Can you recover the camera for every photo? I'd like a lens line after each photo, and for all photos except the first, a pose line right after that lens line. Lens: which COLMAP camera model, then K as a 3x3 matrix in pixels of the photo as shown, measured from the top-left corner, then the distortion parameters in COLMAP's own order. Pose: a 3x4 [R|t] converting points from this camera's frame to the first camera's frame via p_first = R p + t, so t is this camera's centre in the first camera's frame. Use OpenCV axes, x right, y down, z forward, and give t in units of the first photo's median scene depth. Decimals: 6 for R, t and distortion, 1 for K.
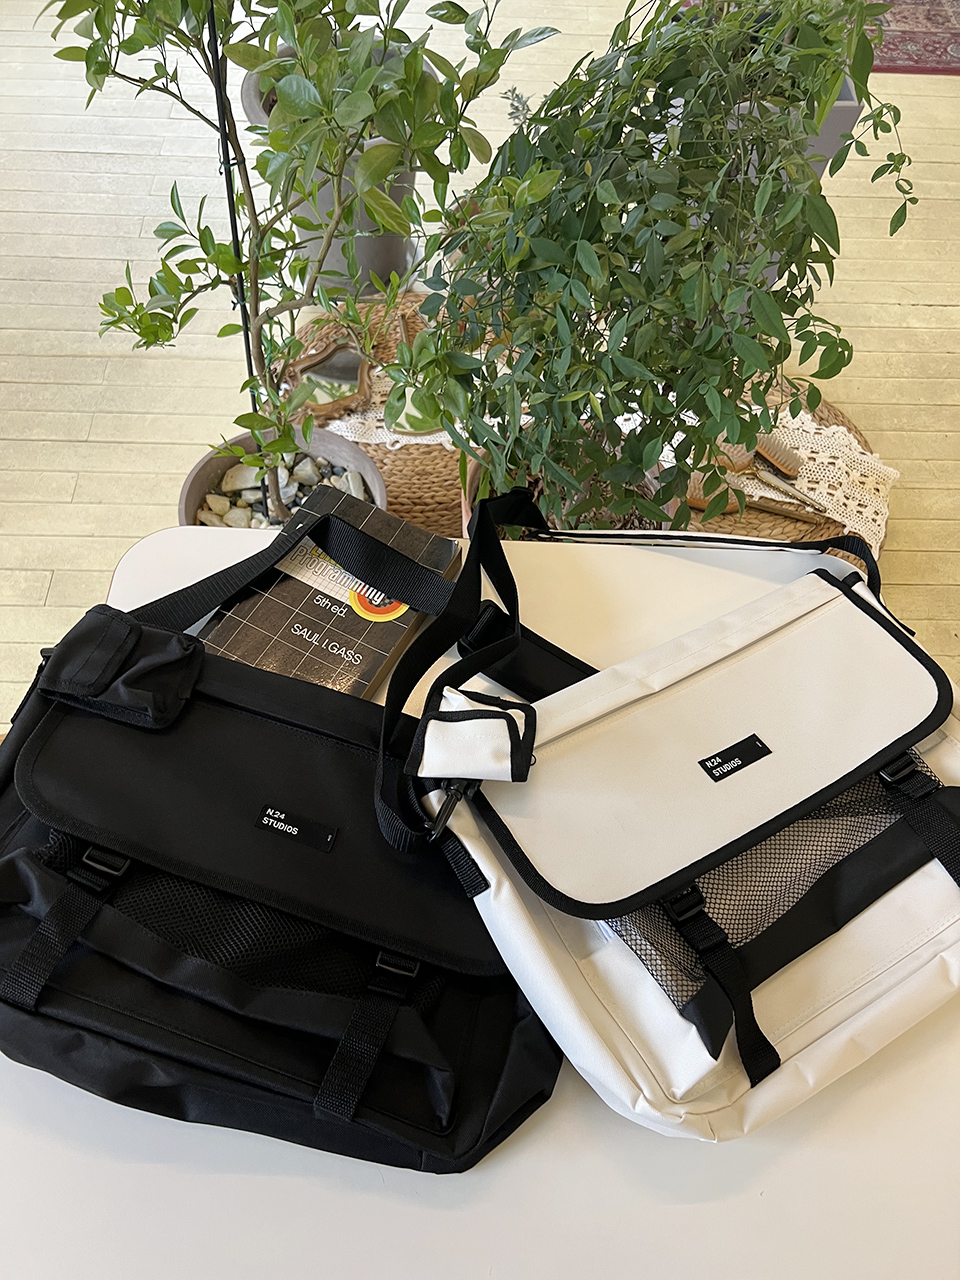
lens RADIAL K [[988.0, 0, 484.6], [0, 988.0, 674.6], [0, 0, 1]] dist [-0.001231, -0.000837]
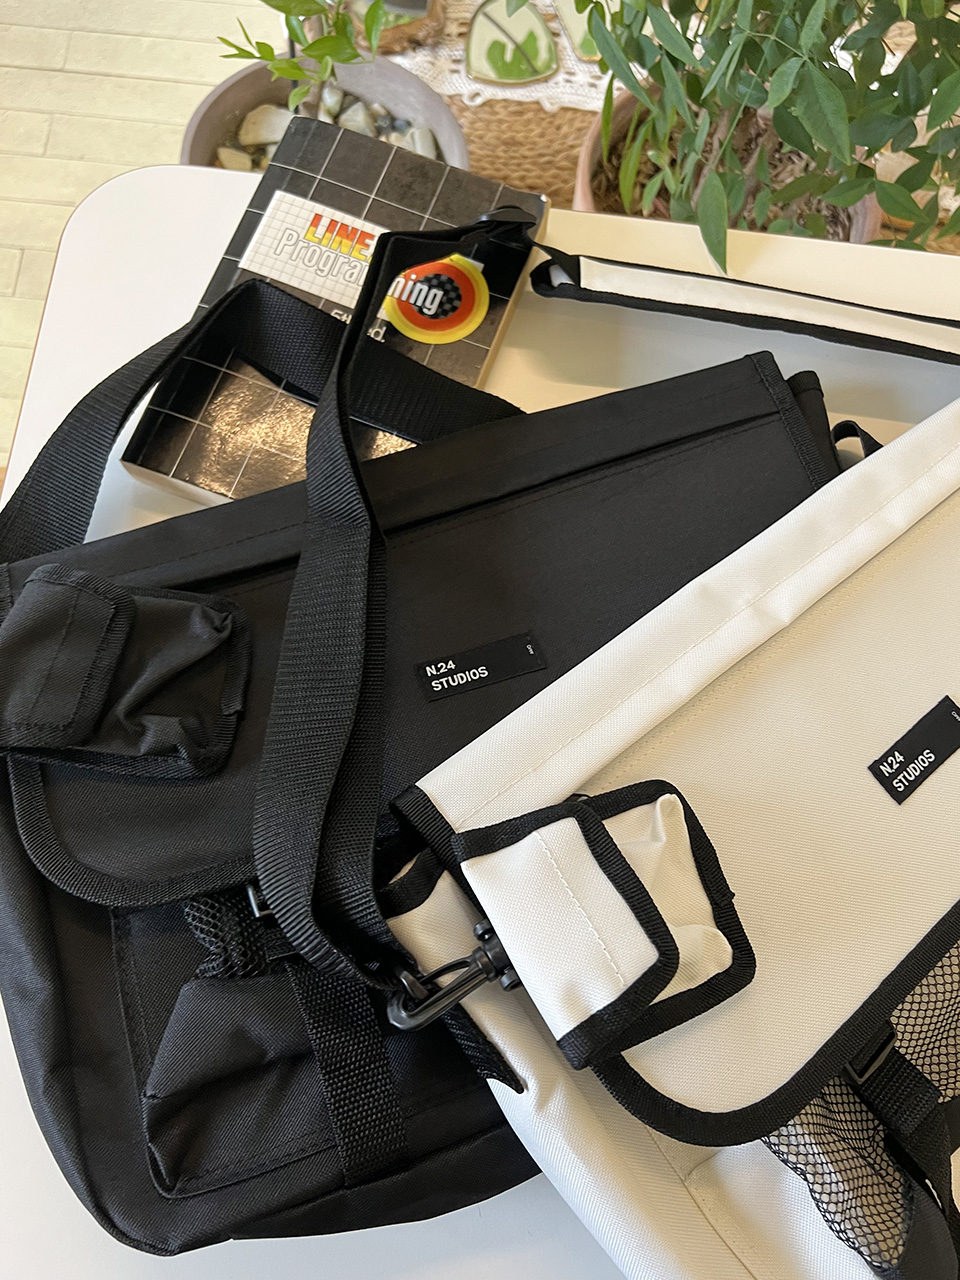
lens RADIAL K [[988.0, 0, 484.6], [0, 988.0, 674.6], [0, 0, 1]] dist [-0.001231, -0.000837]
pose [[0.996985, 0.077401, -0.005479, -0.046687], [-0.073432, 0.963969, 0.255678, -0.007450], [0.025071, -0.254505, 0.966746, 0.180643]]
